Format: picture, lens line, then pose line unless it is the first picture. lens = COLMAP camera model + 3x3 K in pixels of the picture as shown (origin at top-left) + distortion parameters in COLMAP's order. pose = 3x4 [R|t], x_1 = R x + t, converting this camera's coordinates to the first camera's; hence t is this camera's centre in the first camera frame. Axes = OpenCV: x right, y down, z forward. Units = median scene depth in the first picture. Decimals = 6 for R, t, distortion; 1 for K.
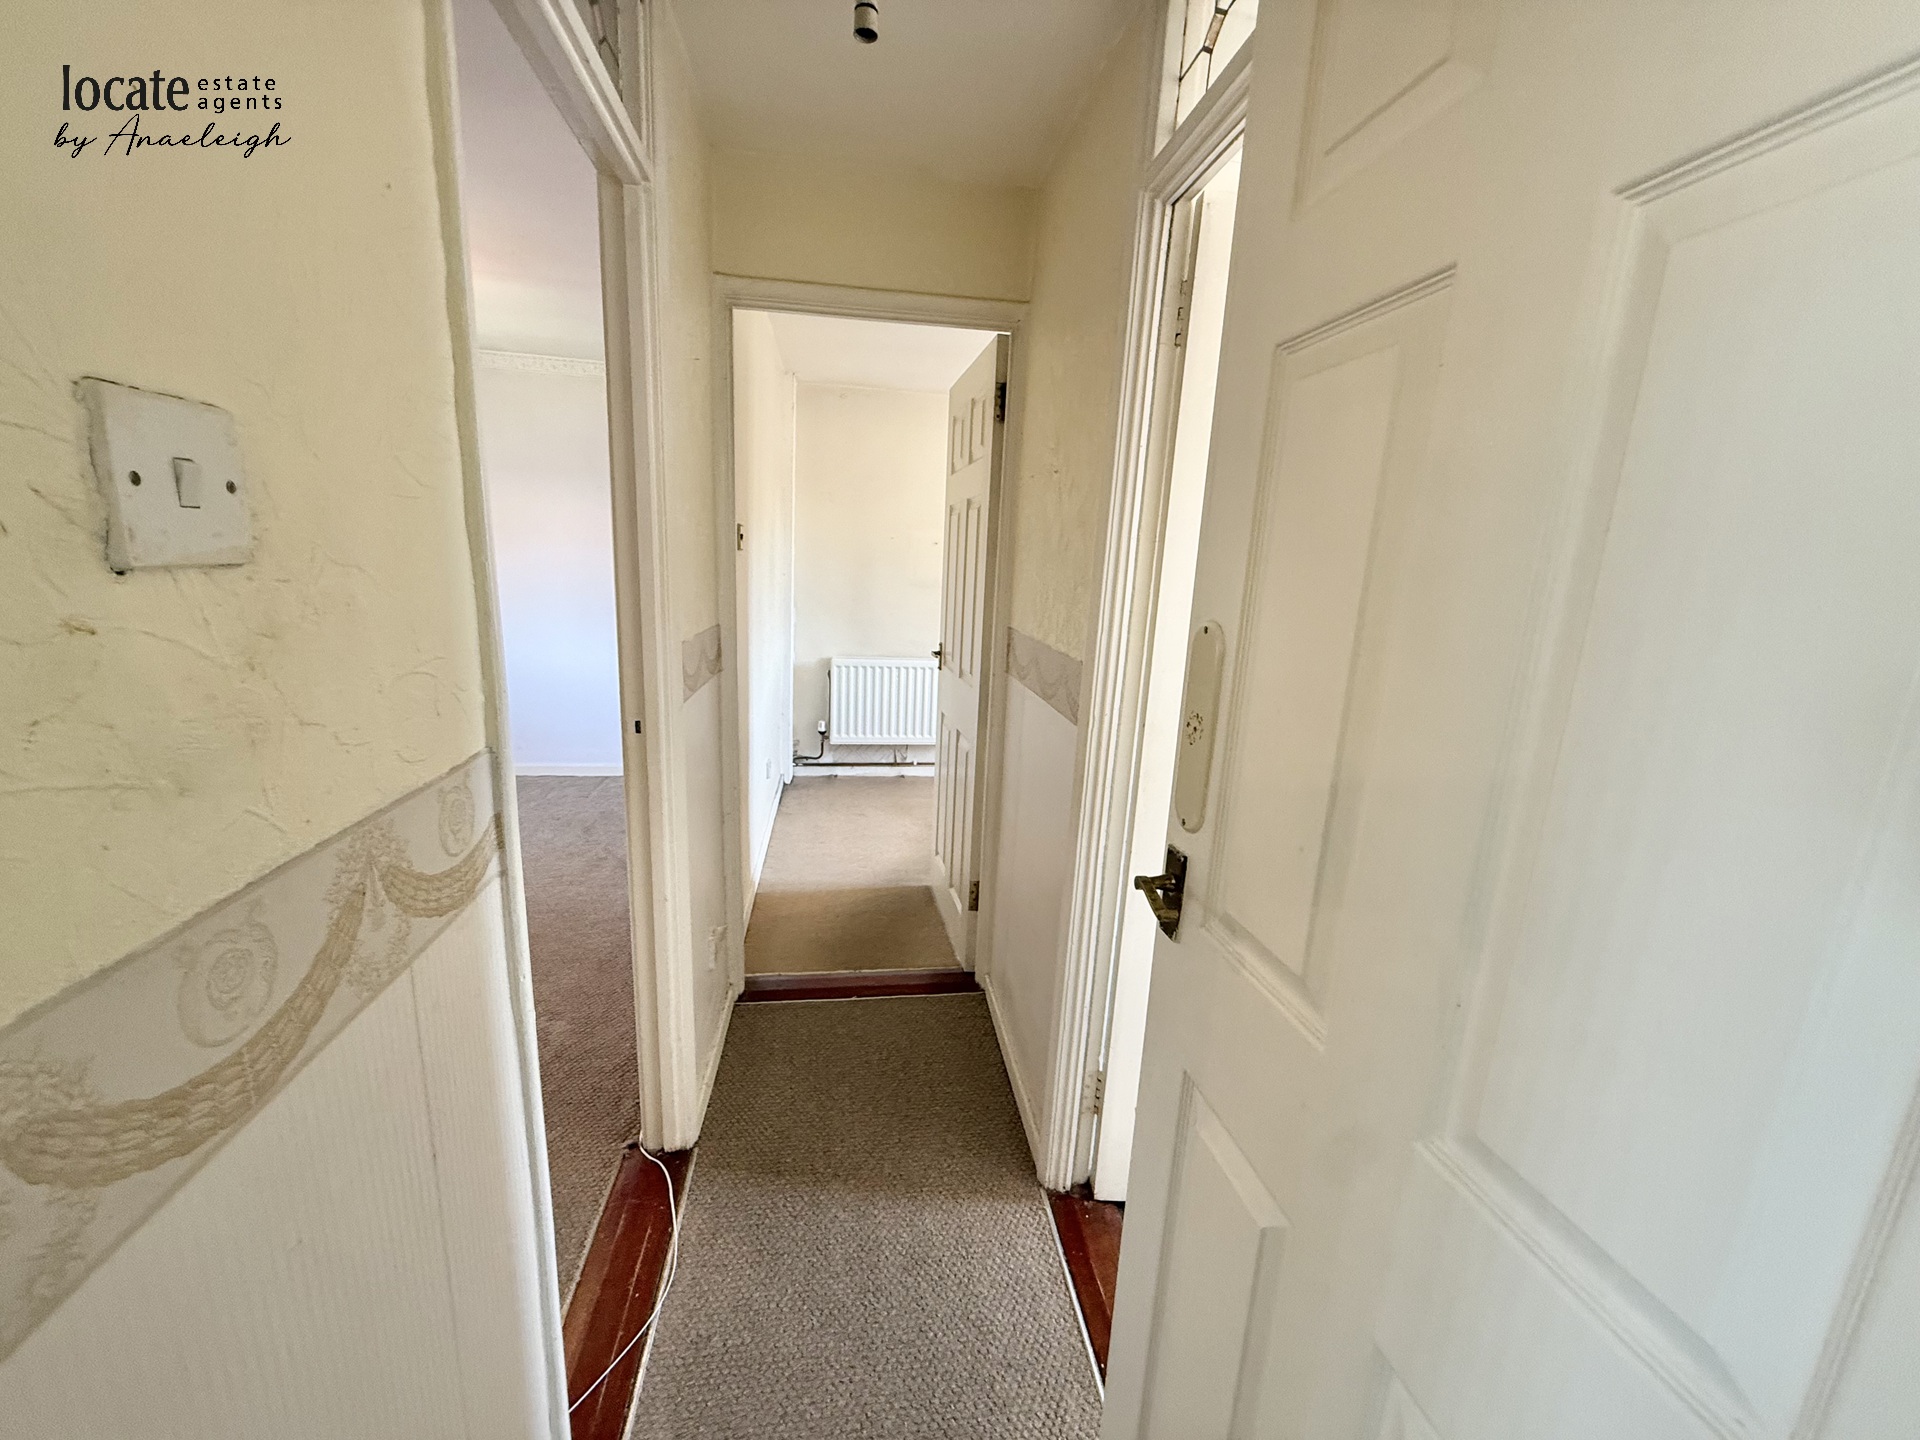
lens RADIAL K [[762.7, 0, 952.7], [0, 762.7, 724.0], [0, 0, 1]] dist [0.000549, 0.000208]
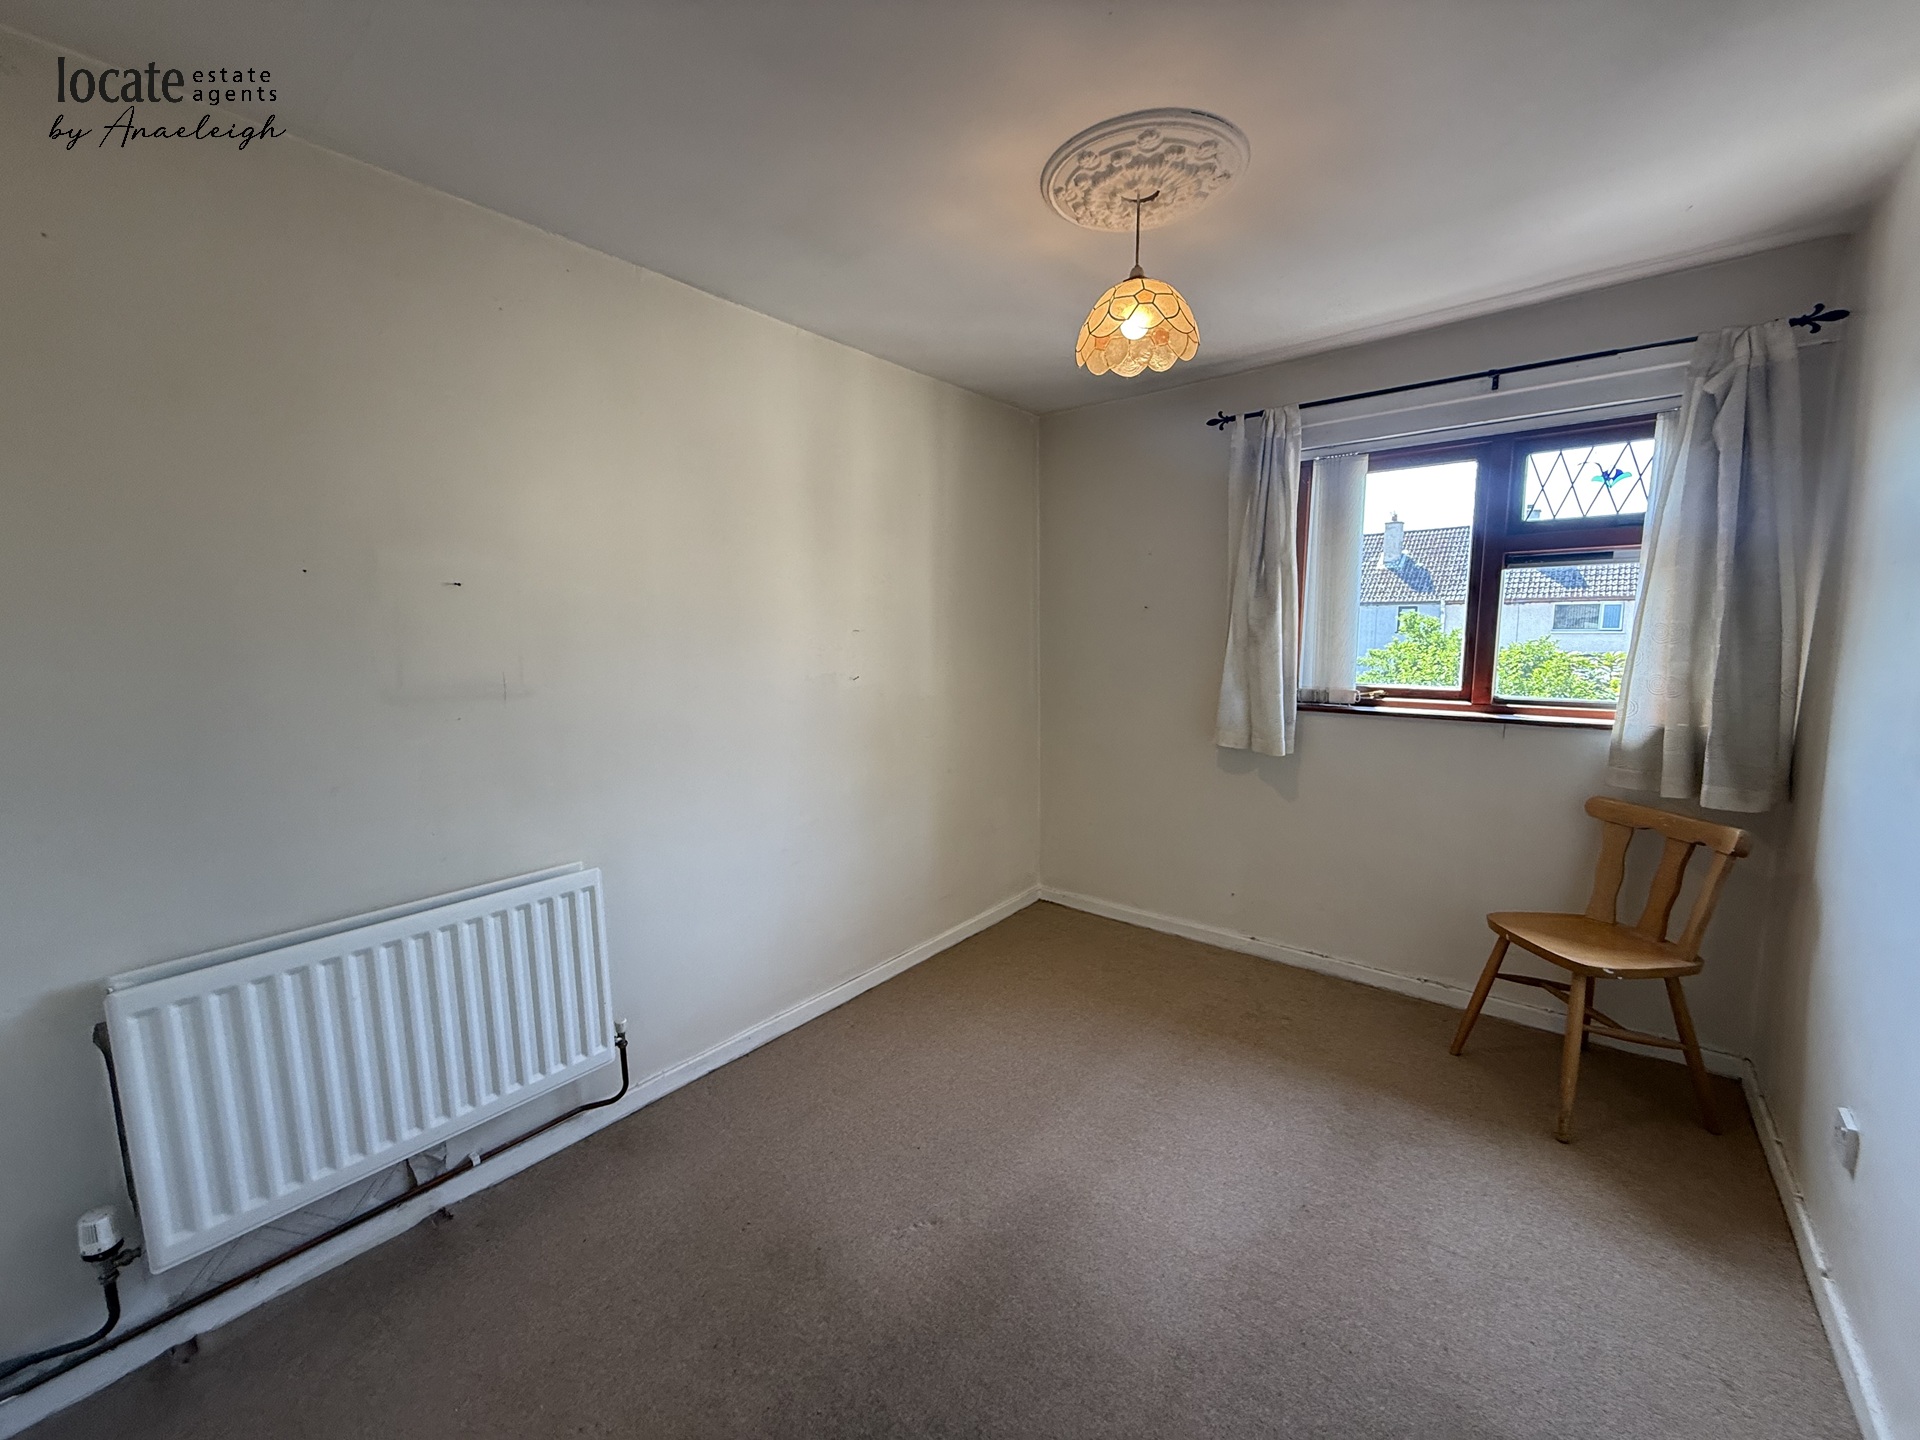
lens RADIAL K [[762.7, 0, 958.5], [0, 762.7, 718.5], [0, 0, 1]] dist [0.000549, 0.000208]
pose [[0.741441, -0.139469, 0.656364, -0.093674], [0.189920, 0.981782, -0.005921, -0.121868], [-0.643580, 0.129046, 0.754421, 0.552274]]
